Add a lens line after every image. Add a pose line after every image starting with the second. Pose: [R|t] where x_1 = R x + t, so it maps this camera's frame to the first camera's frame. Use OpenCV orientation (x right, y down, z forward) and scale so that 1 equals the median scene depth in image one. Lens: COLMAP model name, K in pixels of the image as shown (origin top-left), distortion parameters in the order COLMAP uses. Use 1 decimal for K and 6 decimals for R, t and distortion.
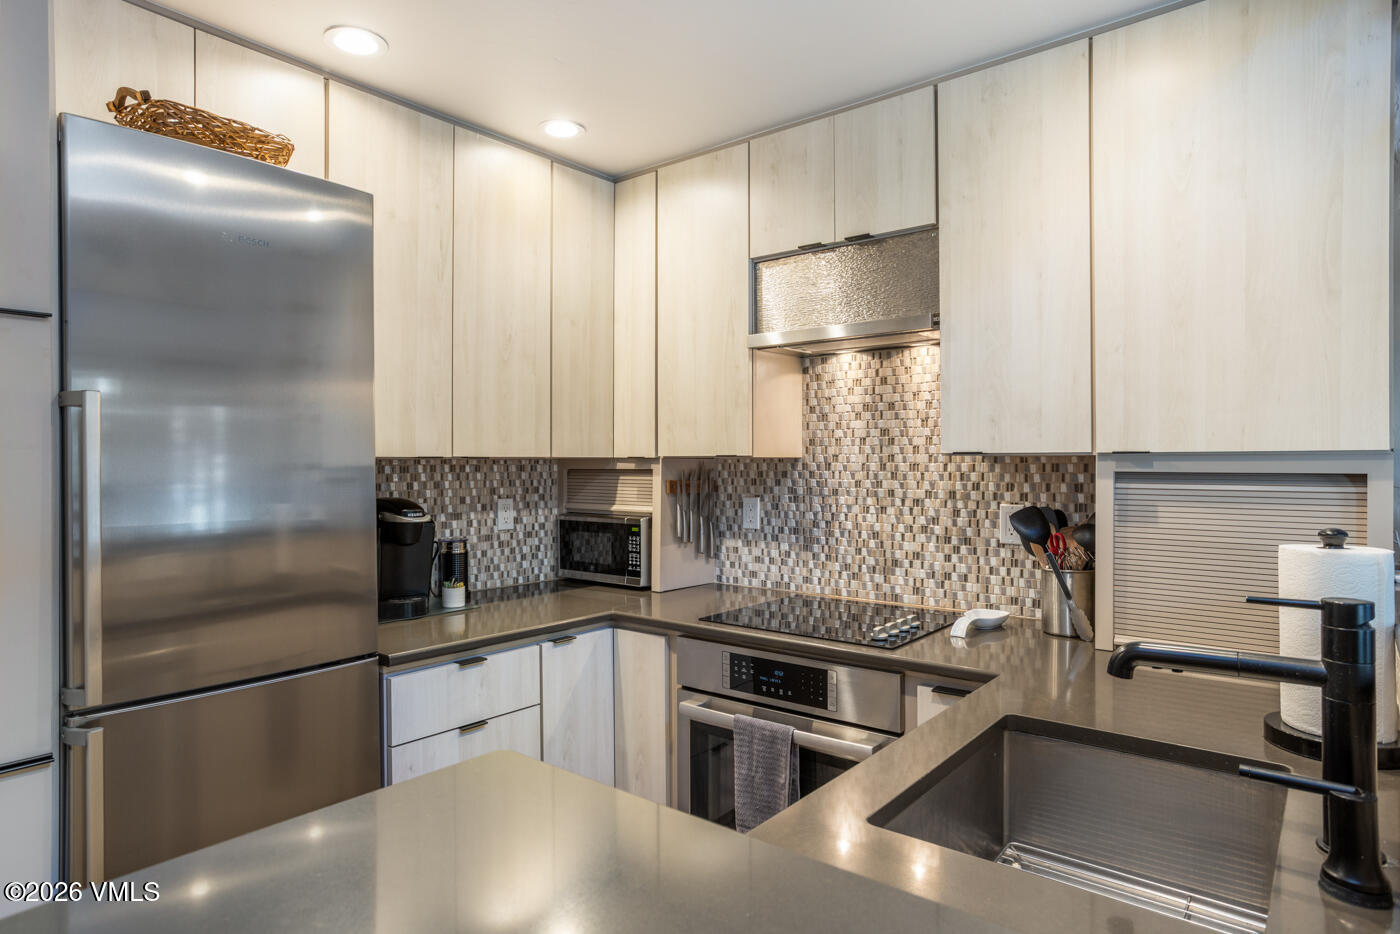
lens RADIAL K [[823.4, 0, 700.1], [0, 823.4, 456.0], [0, 0, 1]] dist [-0.015103, 0.016624]
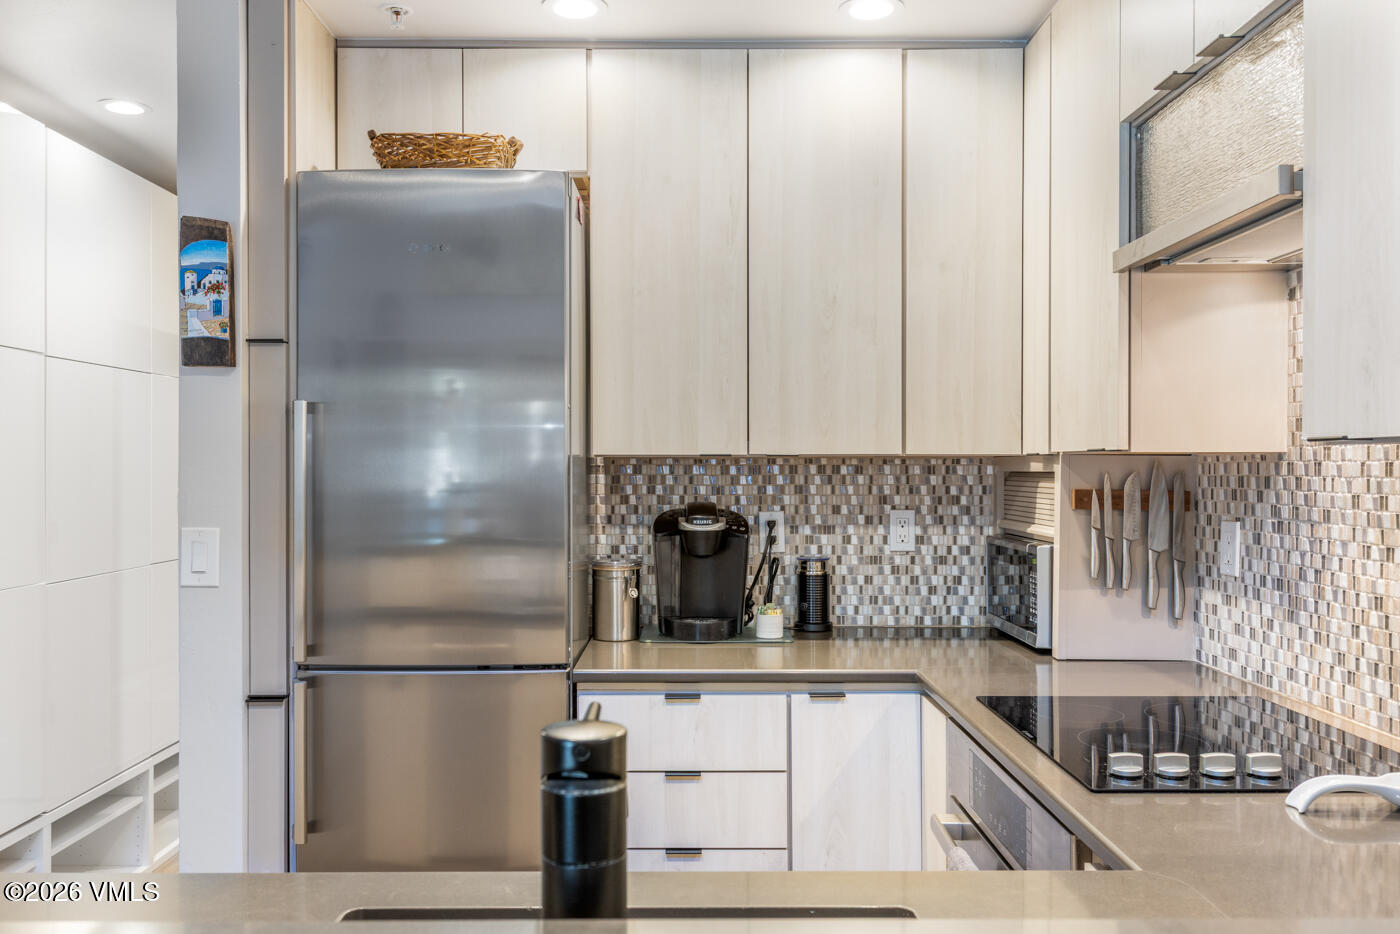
lens RADIAL K [[1107.7, 0, 689.7], [0, 1107.7, 468.5], [0, 0, 1]] dist [0.012580, 0.004055]
pose [[0.630433, 0.003182, -0.776237, 0.479834], [0.004467, 0.999960, 0.007727, 0.005603], [0.776231, -0.008339, 0.630394, 0.231179]]
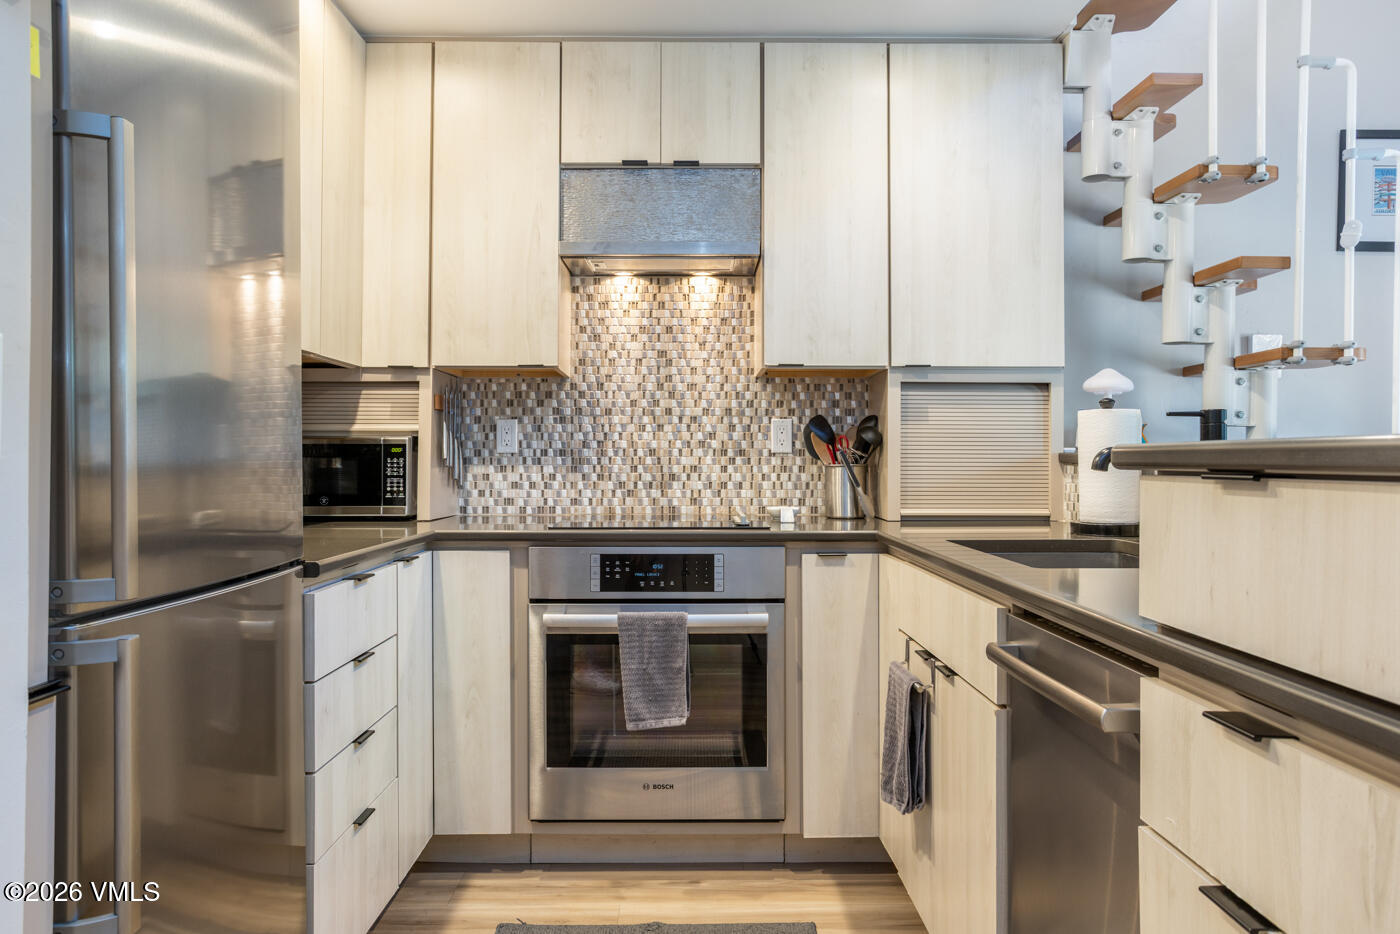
lens RADIAL K [[890.9, 0, 702.9], [0, 890.9, 449.1], [0, 0, 1]] dist [-0.027001, 0.018117]
pose [[0.769076, 0.011184, 0.639060, -0.459569], [-0.006284, 0.999931, -0.009937, 0.102926], [-0.639127, 0.003626, 0.769093, 0.088388]]
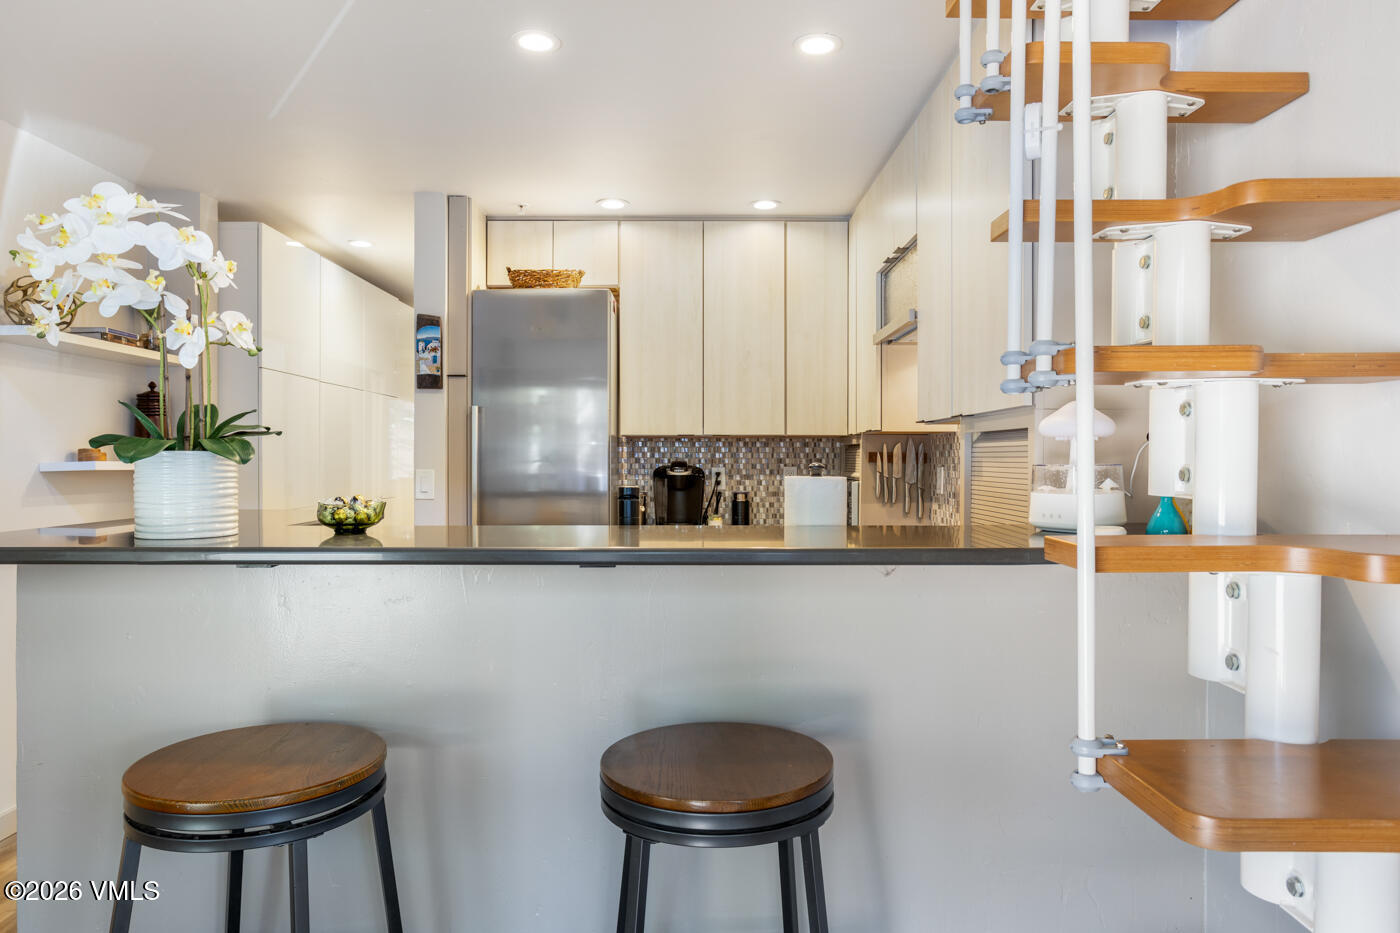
lens RADIAL K [[890.9, 0, 690.2], [0, 890.9, 461.3], [0, 0, 1]] dist [-0.027001, 0.018117]
pose [[0.630255, 0.003646, -0.776379, 0.908704], [0.002897, 0.999971, 0.007048, 0.035851], [0.776383, -0.006691, 0.630226, -0.076615]]
